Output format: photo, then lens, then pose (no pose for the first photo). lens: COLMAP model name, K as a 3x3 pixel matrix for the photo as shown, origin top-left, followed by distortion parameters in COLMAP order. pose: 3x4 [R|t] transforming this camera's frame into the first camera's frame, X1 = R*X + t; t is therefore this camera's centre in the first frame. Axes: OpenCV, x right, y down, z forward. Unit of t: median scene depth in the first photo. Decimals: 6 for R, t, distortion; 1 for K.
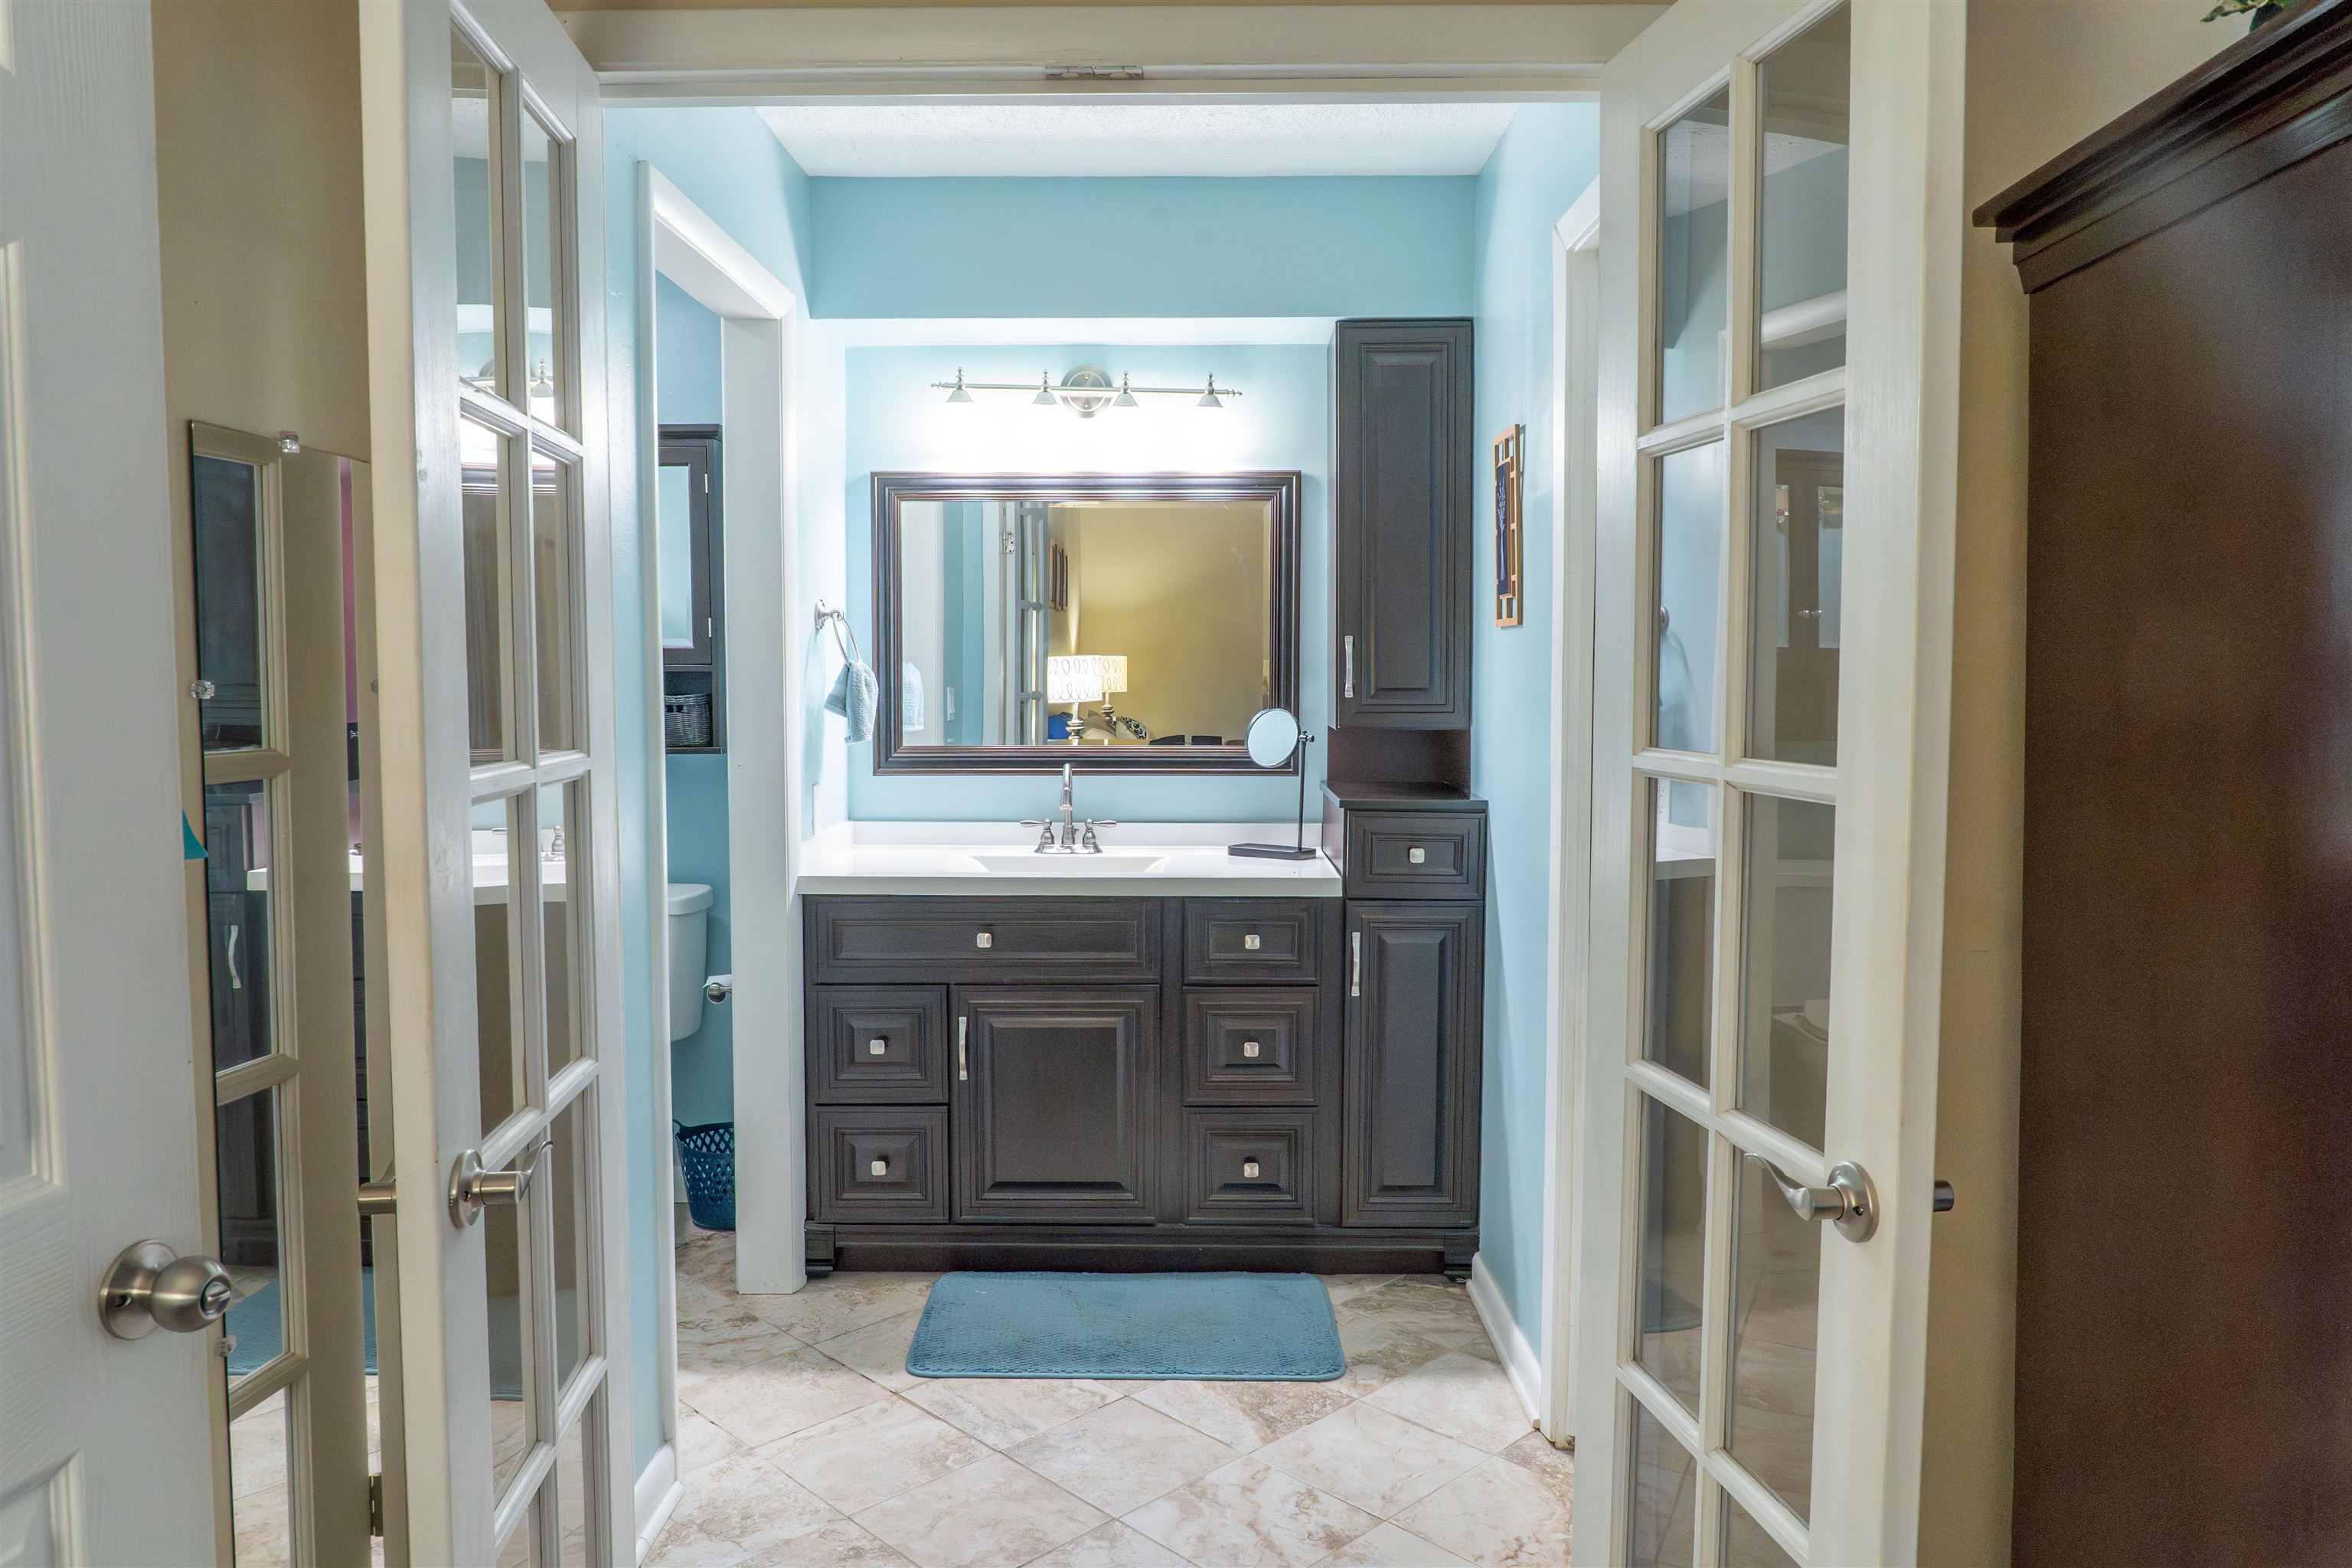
lens RADIAL K [[1597.8, 0, 1191.3], [0, 1597.8, 764.1], [0, 0, 1]] dist [-0.022410, 0.018788]
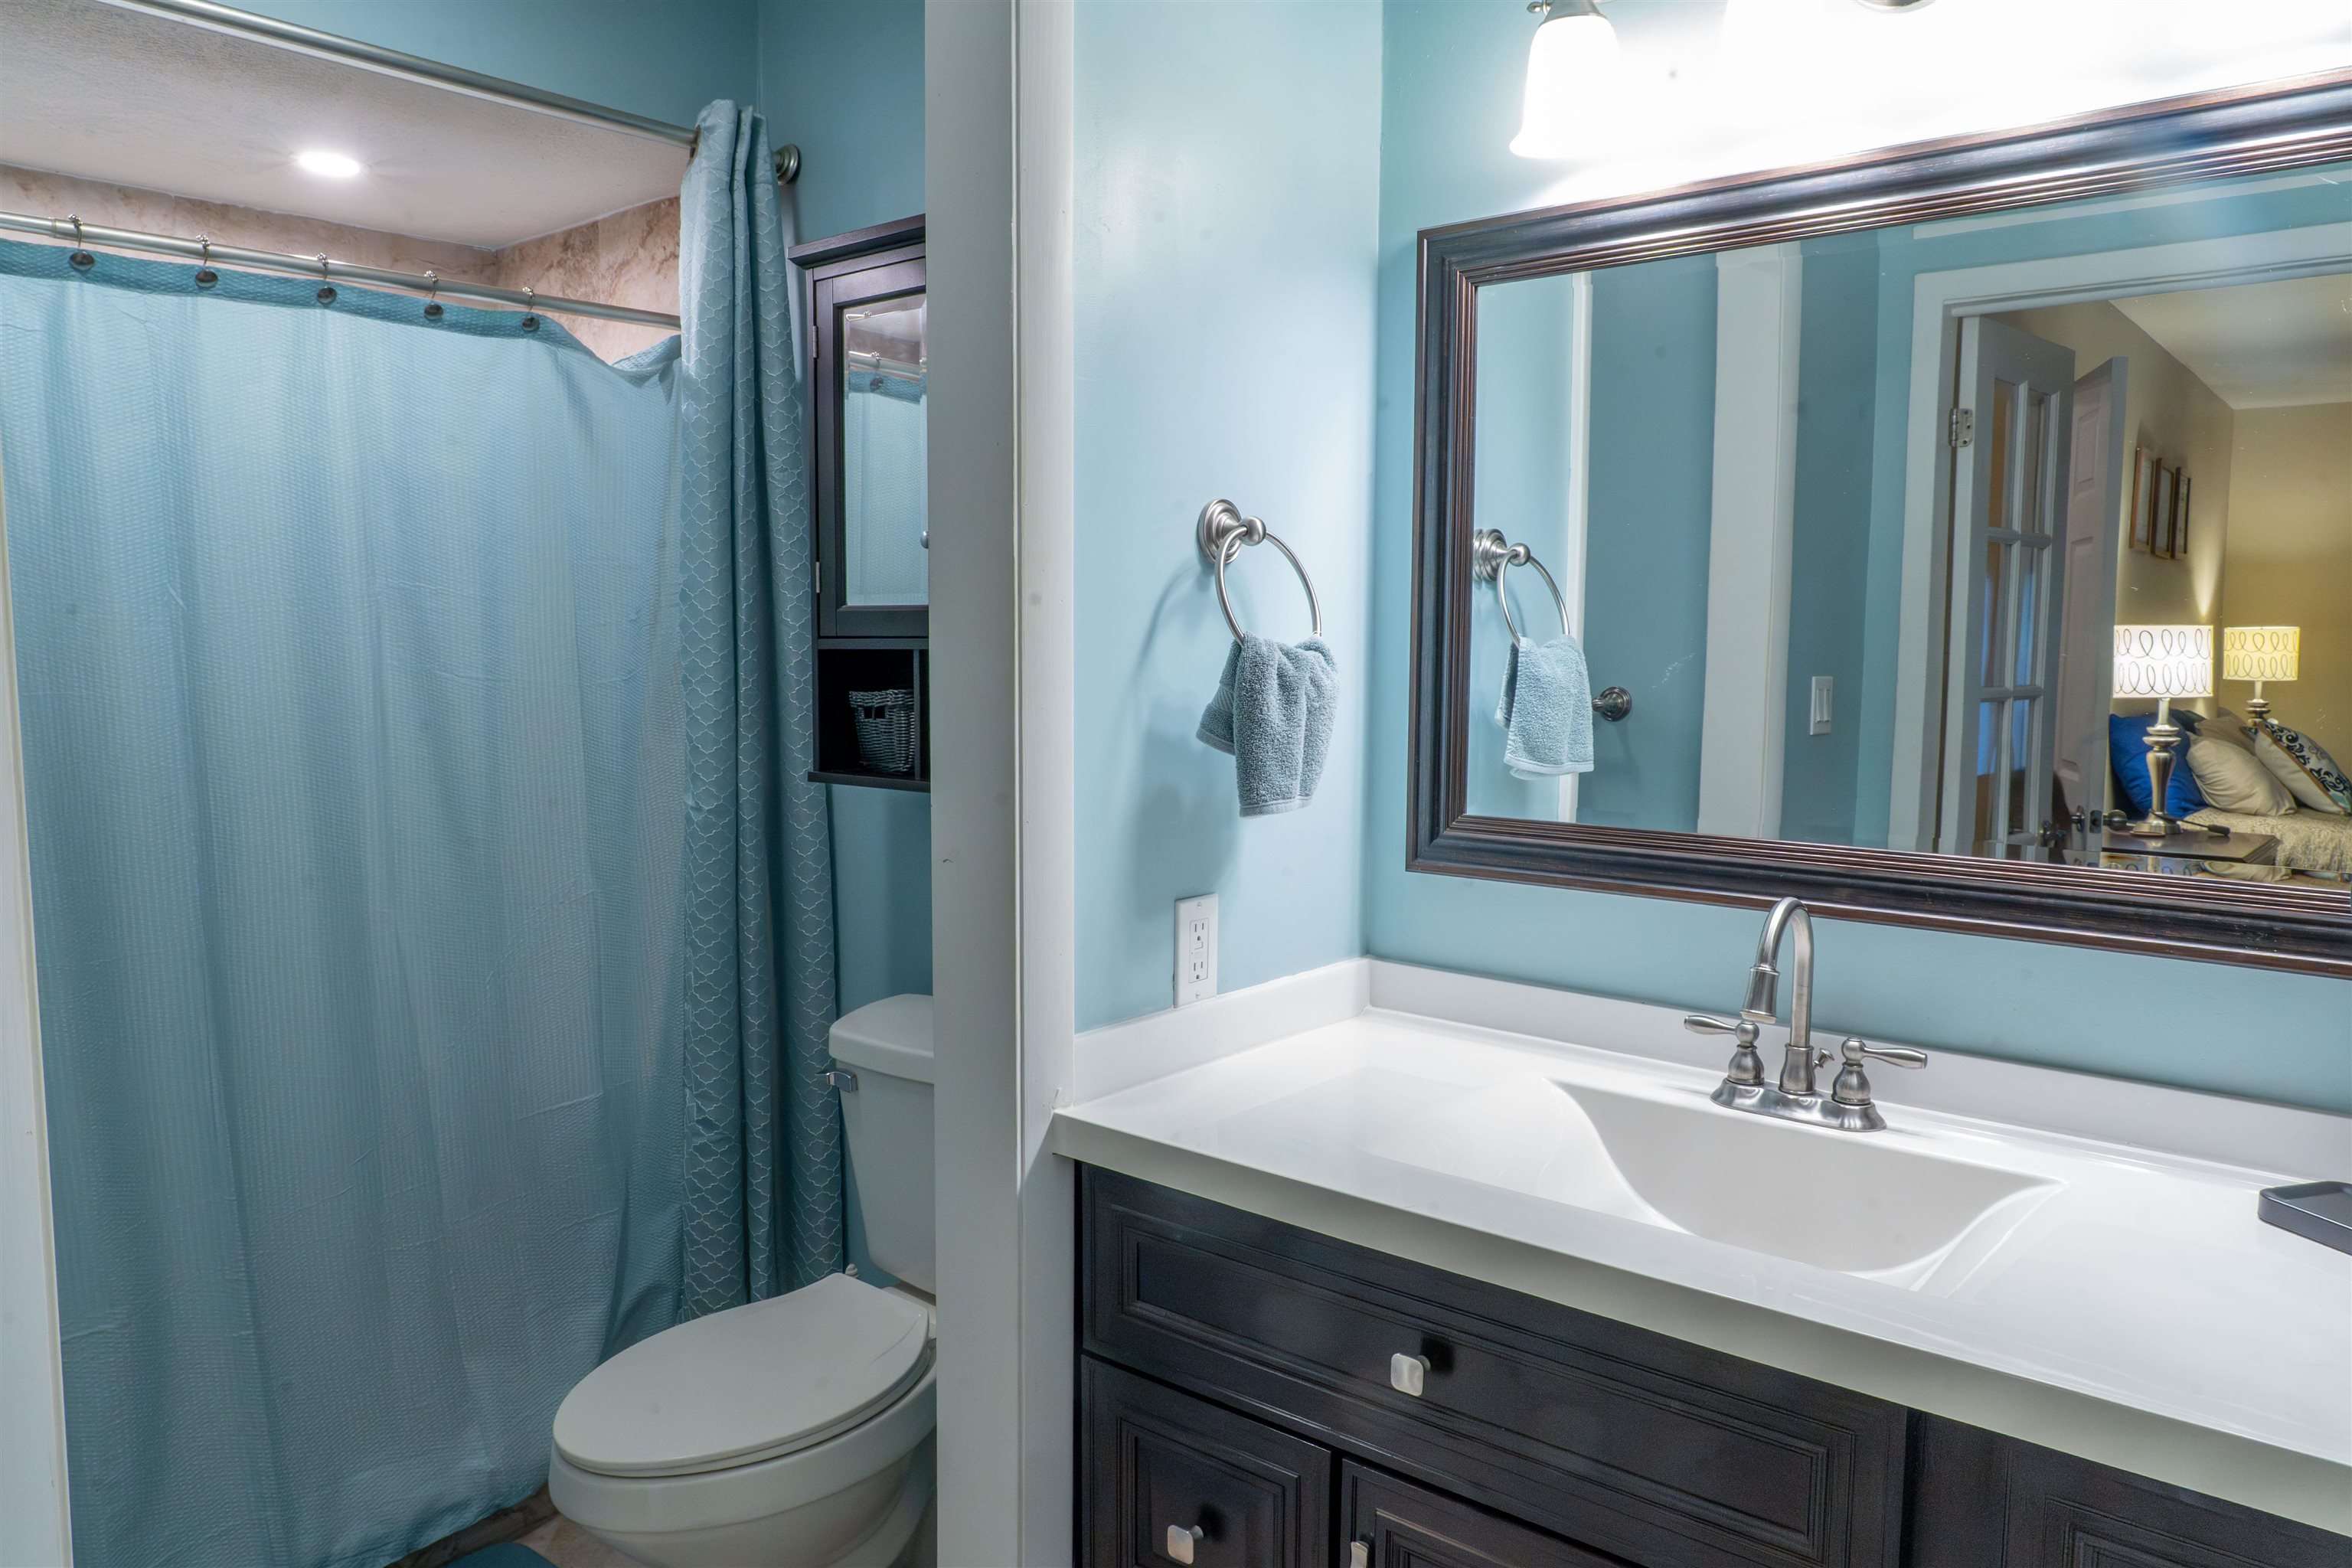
lens RADIAL K [[1597.8, 0, 1191.3], [0, 1597.8, 764.1], [0, 0, 1]] dist [-0.022410, 0.018788]
pose [[0.774117, 0.058893, -0.630297, 0.052663], [-0.045429, 0.998264, 0.037479, -0.040284], [0.631410, -0.000379, 0.775449, 0.587762]]
